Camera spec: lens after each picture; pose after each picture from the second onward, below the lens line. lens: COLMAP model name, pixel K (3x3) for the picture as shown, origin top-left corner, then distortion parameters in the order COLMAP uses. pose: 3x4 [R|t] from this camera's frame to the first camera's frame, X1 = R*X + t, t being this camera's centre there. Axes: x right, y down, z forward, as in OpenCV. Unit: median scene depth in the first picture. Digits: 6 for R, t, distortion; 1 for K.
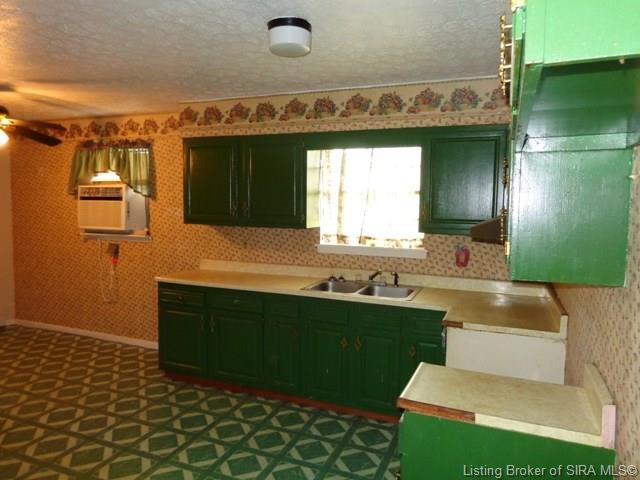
lens RADIAL K [[447.2, 0, 323.2], [0, 447.2, 238.3], [0, 0, 1]] dist [0.001582, 0.001368]
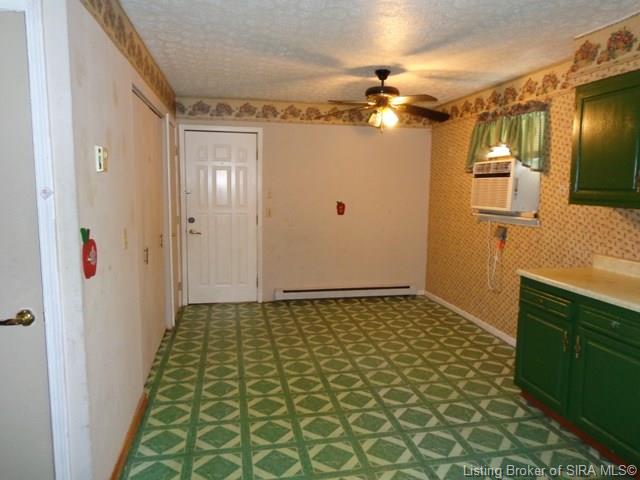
lens RADIAL K [[447.2, 0, 323.2], [0, 447.2, 238.3], [0, 0, 1]] dist [0.001582, 0.001368]
pose [[0.557666, 0.086065, -0.825591, 0.072491], [-0.063424, 0.996121, 0.061001, 0.003962], [0.827639, 0.018344, 0.560961, 0.220773]]
